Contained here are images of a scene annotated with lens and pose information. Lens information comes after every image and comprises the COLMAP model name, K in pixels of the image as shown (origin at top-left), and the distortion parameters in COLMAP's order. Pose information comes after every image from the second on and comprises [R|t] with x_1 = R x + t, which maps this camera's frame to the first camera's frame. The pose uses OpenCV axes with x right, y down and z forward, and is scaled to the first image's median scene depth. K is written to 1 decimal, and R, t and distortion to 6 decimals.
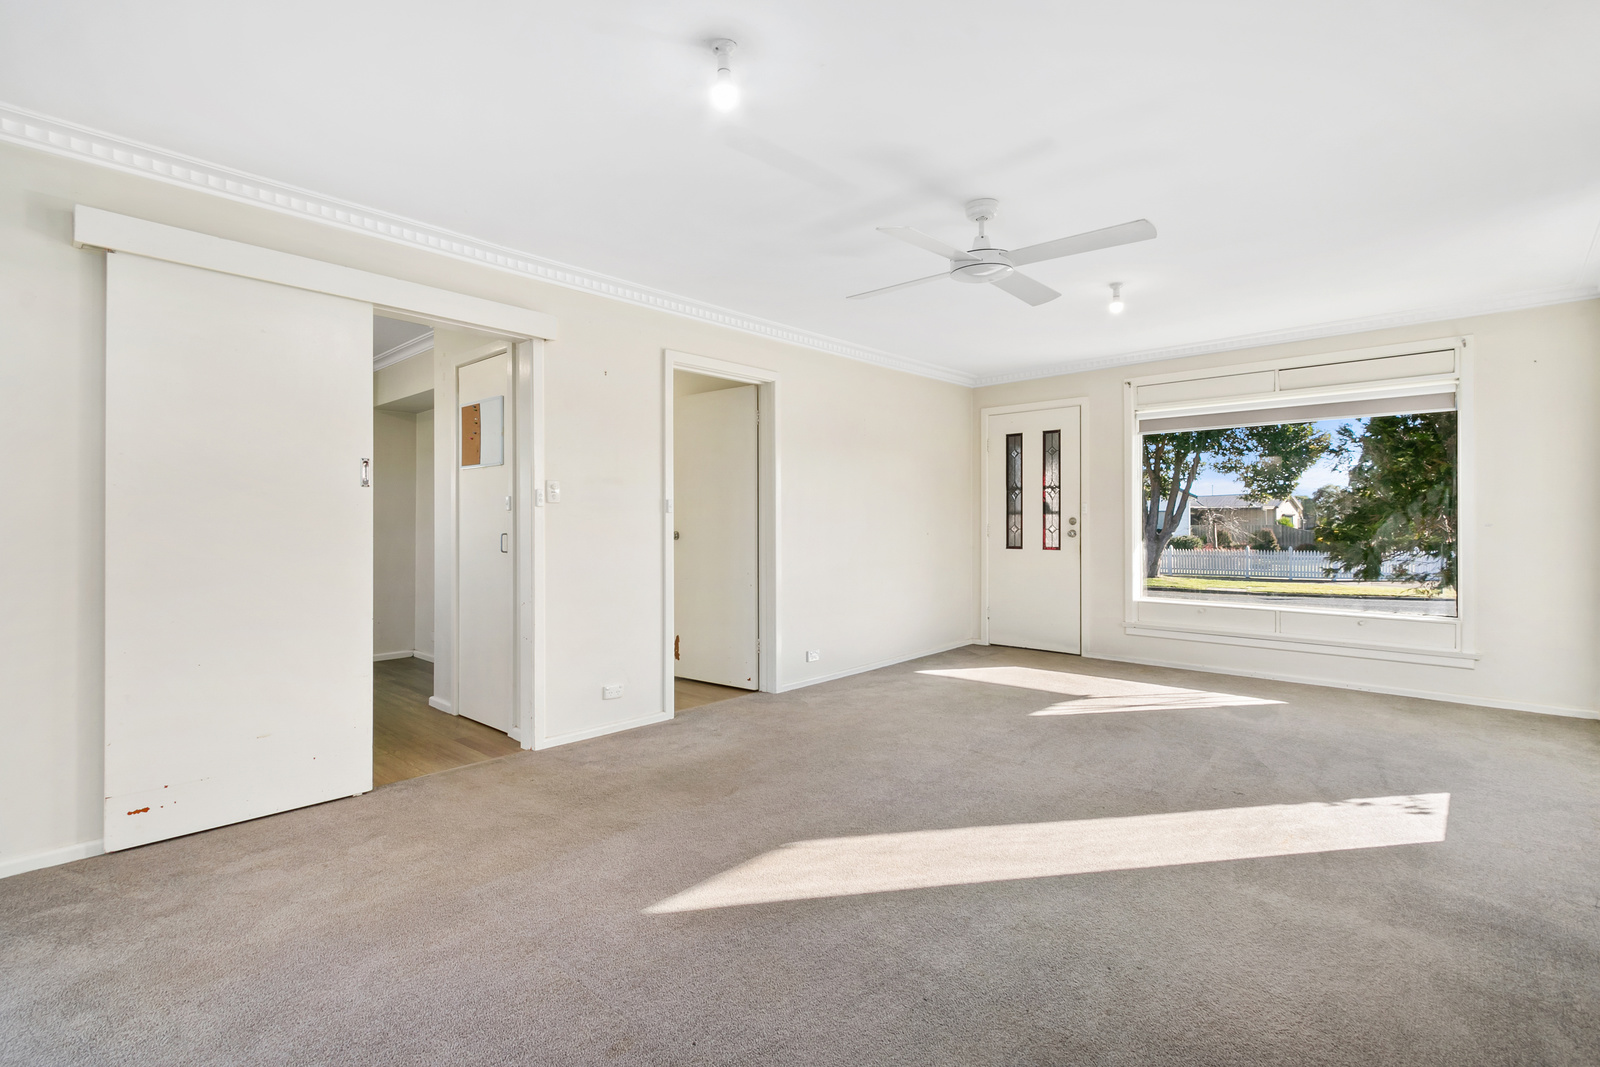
lens RADIAL K [[746.7, 0, 756.6], [0, 746.7, 523.9], [0, 0, 1]] dist [0.005332, -0.001102]
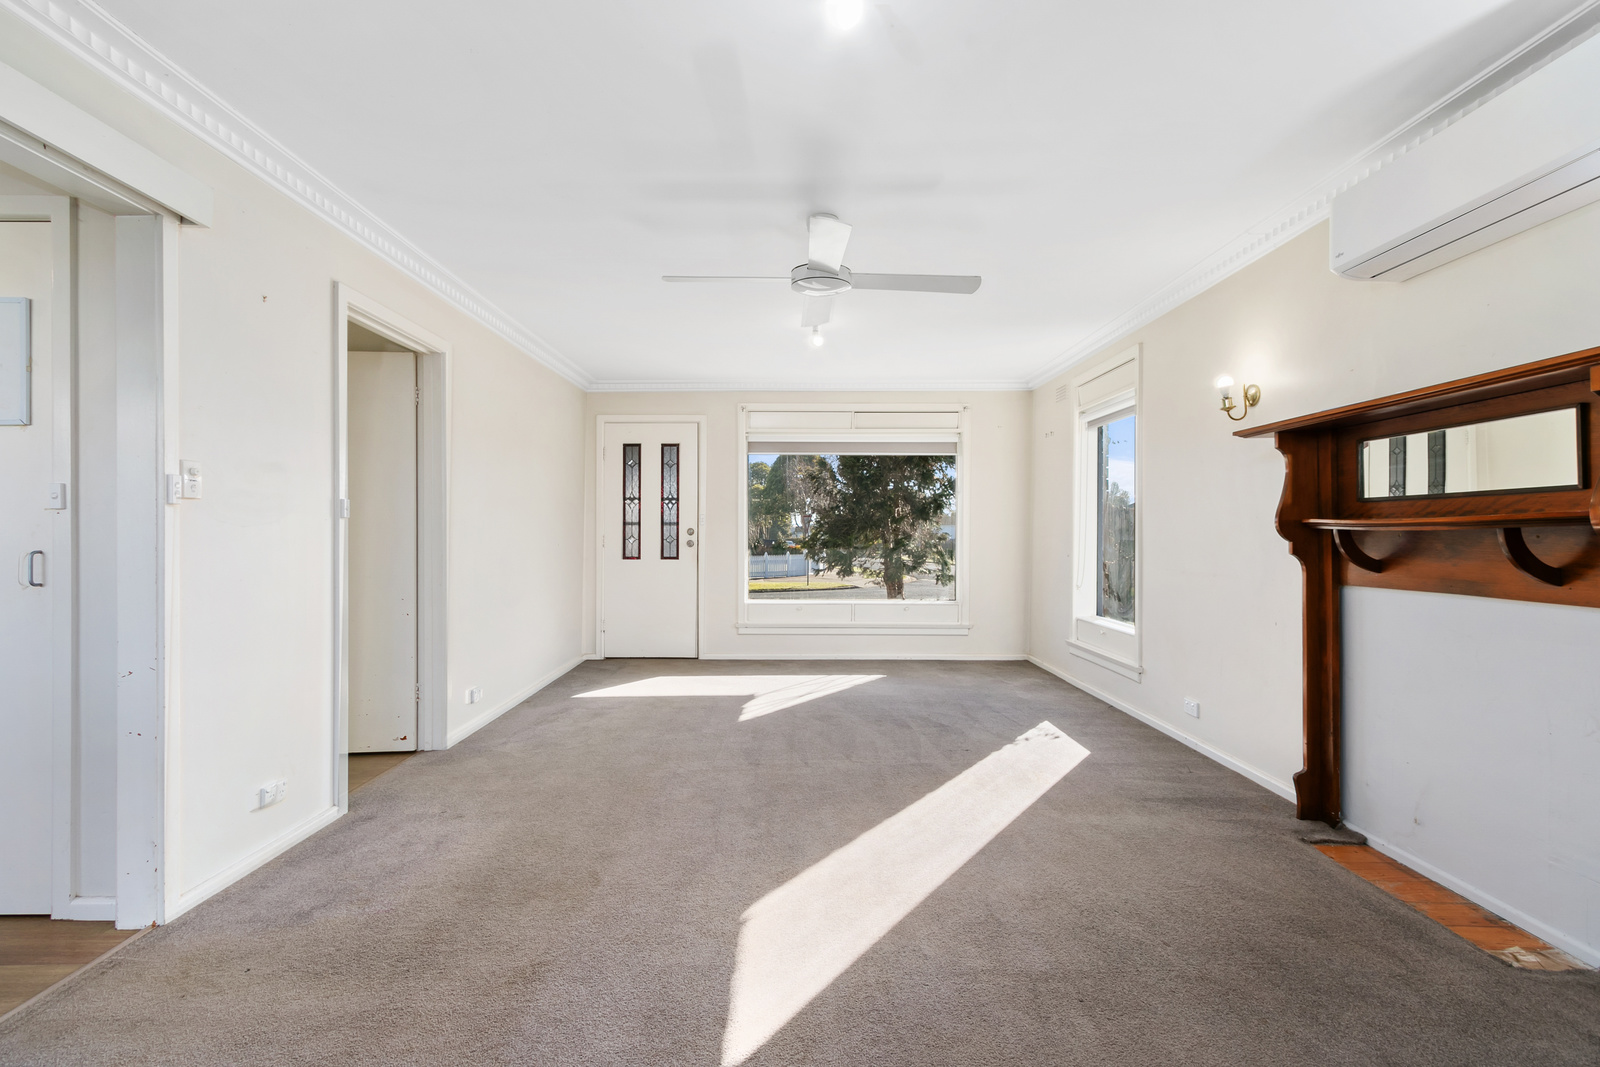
lens RADIAL K [[746.7, 0, 795.7], [0, 746.7, 535.0], [0, 0, 1]] dist [0.005332, -0.001102]
pose [[0.720607, 0.000313, 0.693343, -0.270956], [-0.001551, 0.999998, 0.001161, -0.000725], [-0.693342, -0.001912, 0.720606, 0.187425]]
